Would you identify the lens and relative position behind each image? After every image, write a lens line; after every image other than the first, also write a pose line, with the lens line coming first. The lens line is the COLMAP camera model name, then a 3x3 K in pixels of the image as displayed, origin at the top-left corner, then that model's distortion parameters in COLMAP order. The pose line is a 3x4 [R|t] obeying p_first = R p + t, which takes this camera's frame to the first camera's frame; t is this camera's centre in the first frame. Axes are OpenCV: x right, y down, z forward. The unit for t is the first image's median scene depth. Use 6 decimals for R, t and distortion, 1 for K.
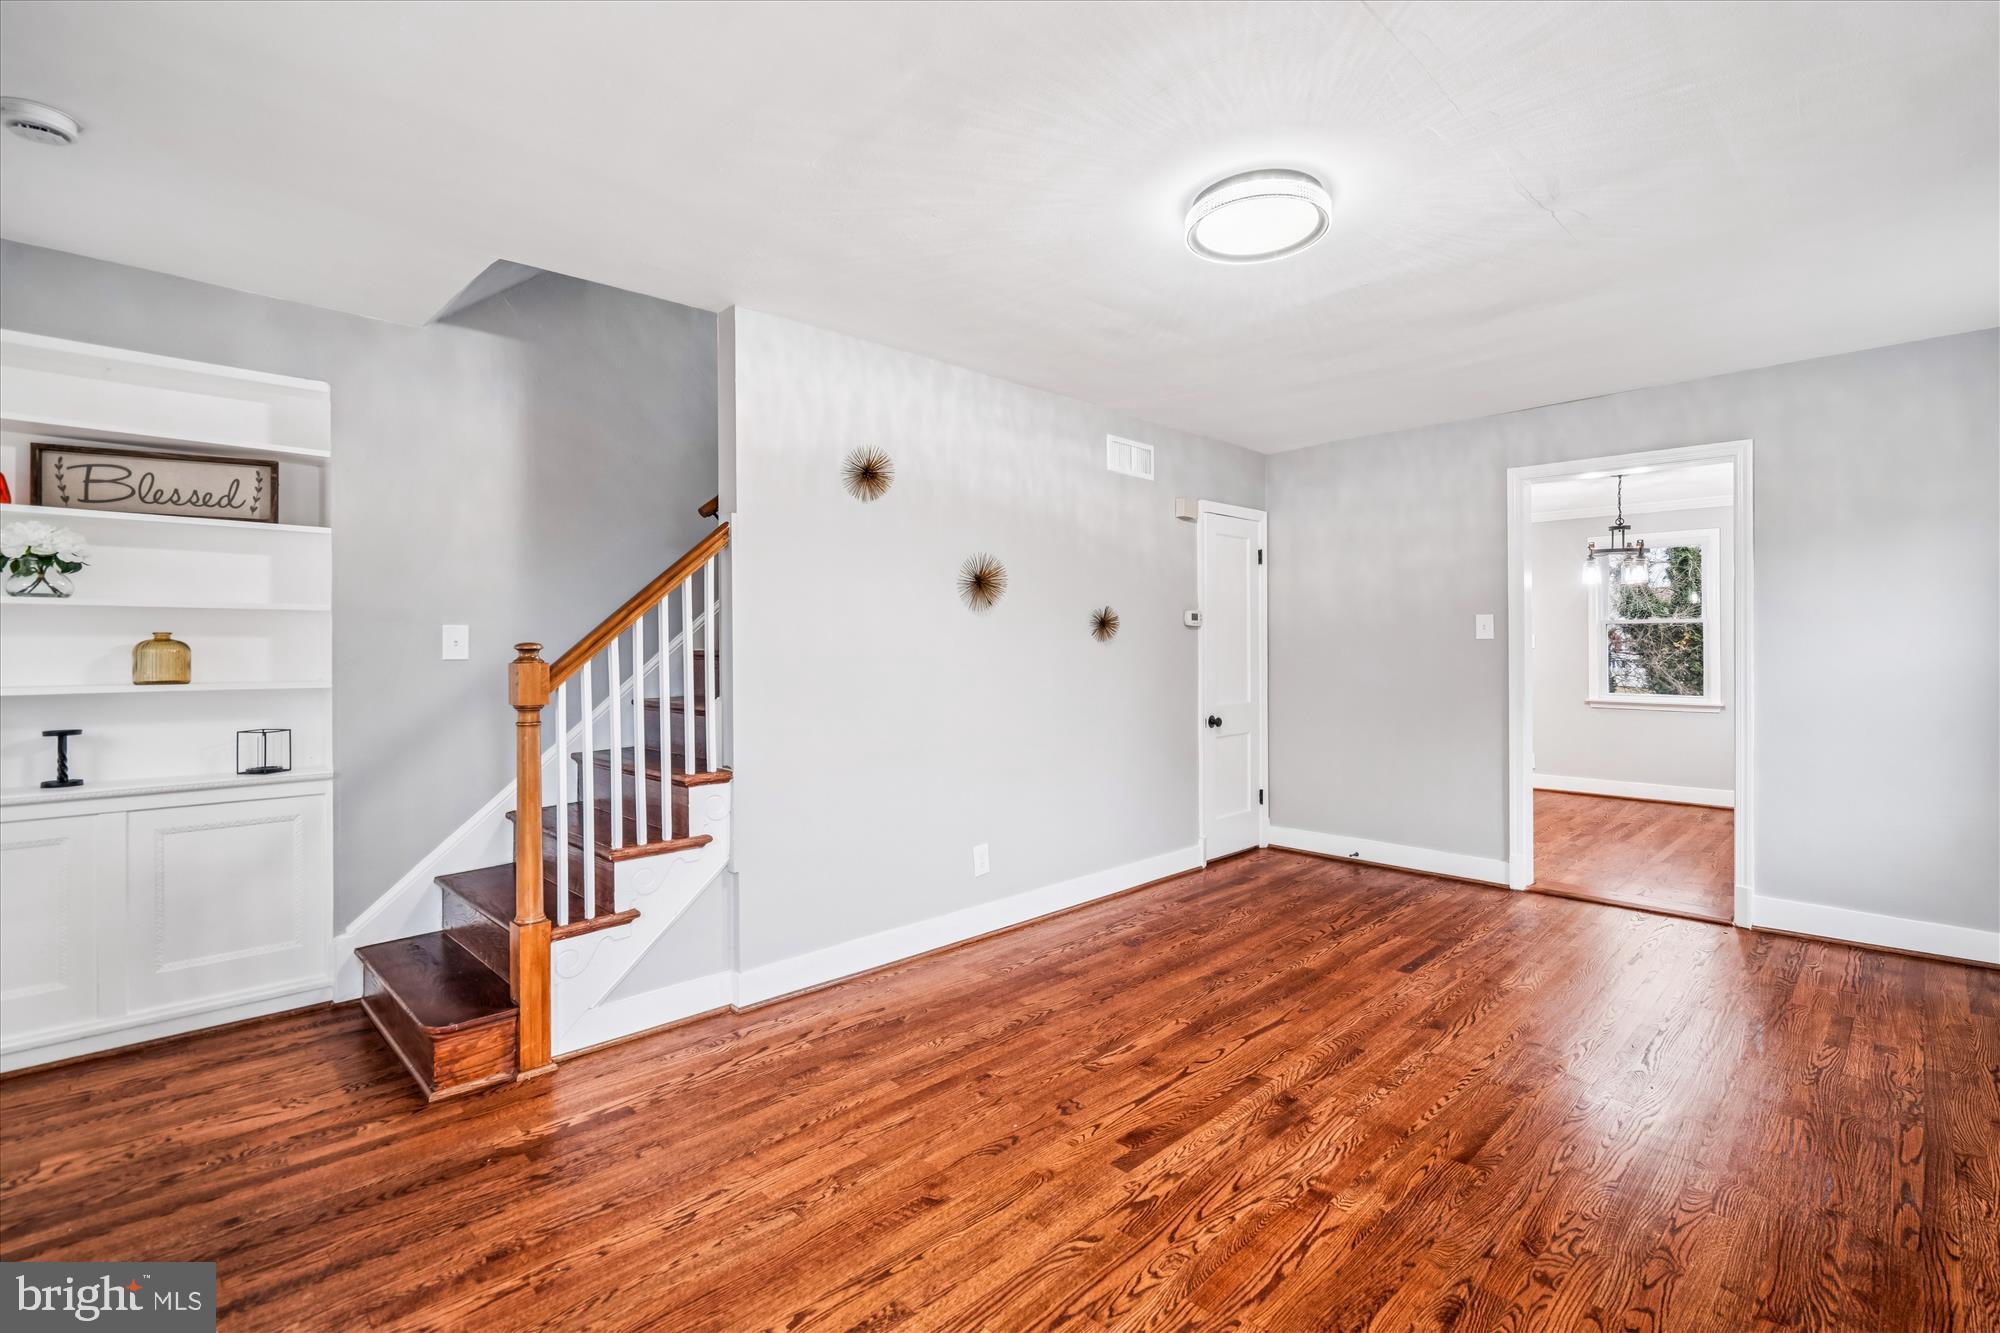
lens RADIAL K [[934.9, 0, 999.5], [0, 934.9, 658.4], [0, 0, 1]] dist [0.000080, 0.003401]
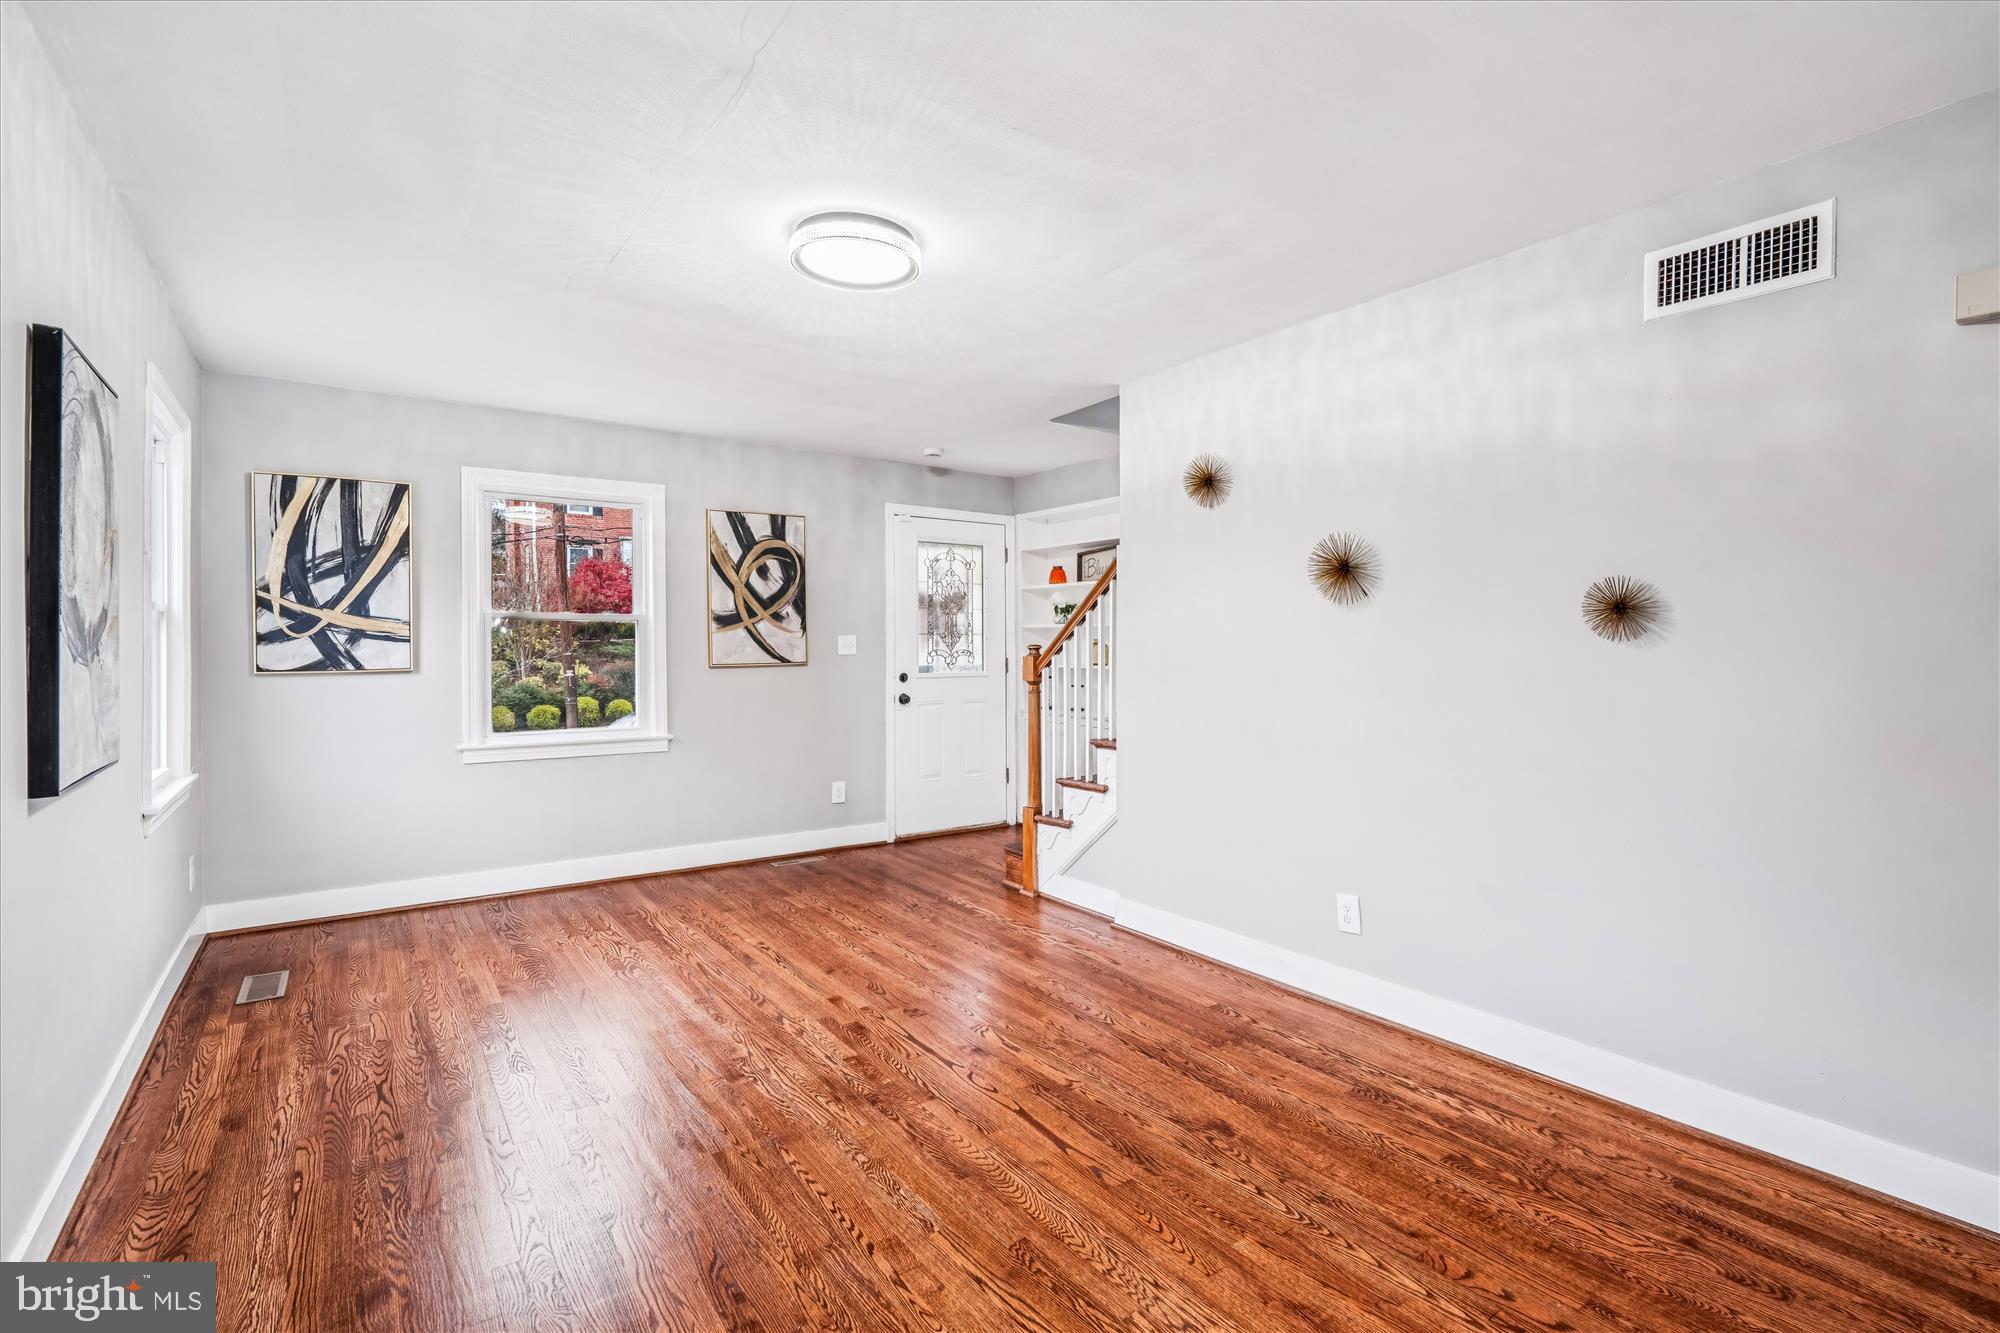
lens RADIAL K [[934.9, 0, 999.7], [0, 934.9, 660.7], [0, 0, 1]] dist [0.000080, 0.003401]
pose [[-0.166745, 0.017223, -0.985850, 1.085516], [-0.015020, 0.999687, 0.020005, -0.017407], [0.985886, 0.018143, -0.166434, 1.106908]]
